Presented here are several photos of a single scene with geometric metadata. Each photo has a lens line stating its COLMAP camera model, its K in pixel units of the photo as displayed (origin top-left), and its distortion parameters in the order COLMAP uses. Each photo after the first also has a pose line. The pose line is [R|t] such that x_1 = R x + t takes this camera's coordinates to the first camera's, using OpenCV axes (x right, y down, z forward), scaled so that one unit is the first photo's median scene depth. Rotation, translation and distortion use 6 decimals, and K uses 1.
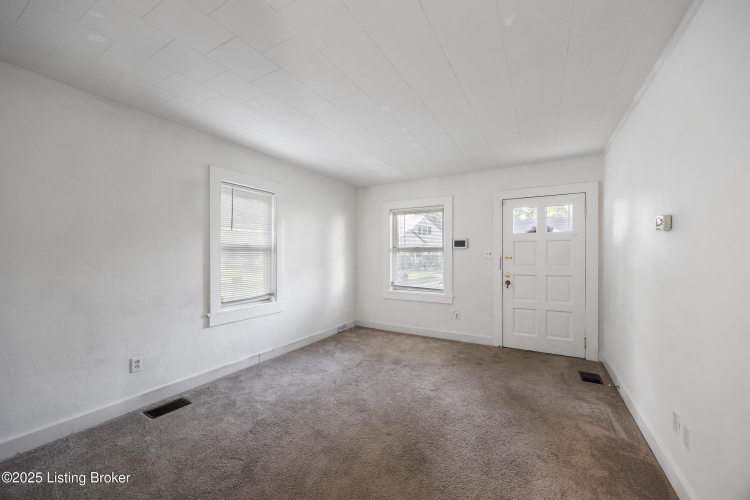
lens RADIAL K [[293.2, 0, 371.6], [0, 293.2, 255.0], [0, 0, 1]] dist [0.002994, -0.000816]
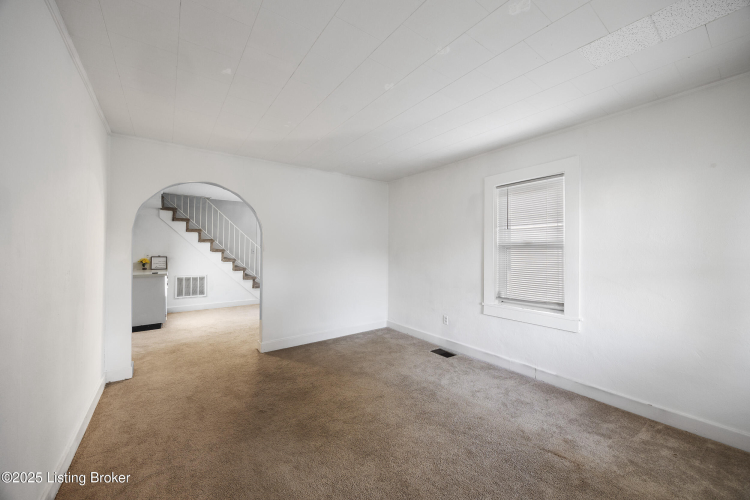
lens RADIAL K [[293.2, 0, 379.5], [0, 293.2, 246.3], [0, 0, 1]] dist [0.002994, -0.000816]
pose [[-0.407931, -0.016169, -0.912869, 0.651388], [0.002072, 0.999824, -0.018635, -0.006847], [0.913010, -0.009493, -0.407826, 1.017559]]
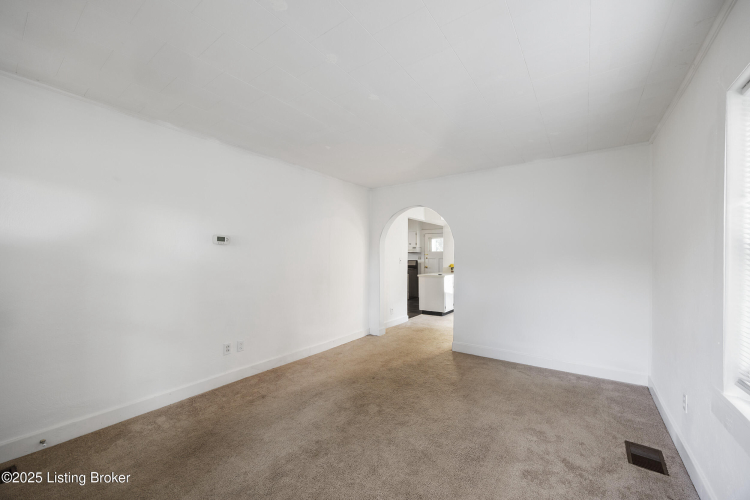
lens RADIAL K [[293.2, 0, 368.8], [0, 293.2, 253.0], [0, 0, 1]] dist [0.002994, -0.000816]
pose [[-0.992398, -0.001950, 0.123057, -0.040993], [-0.004685, 0.999748, -0.021938, -0.003678], [-0.122983, -0.022348, -0.992157, 1.447659]]
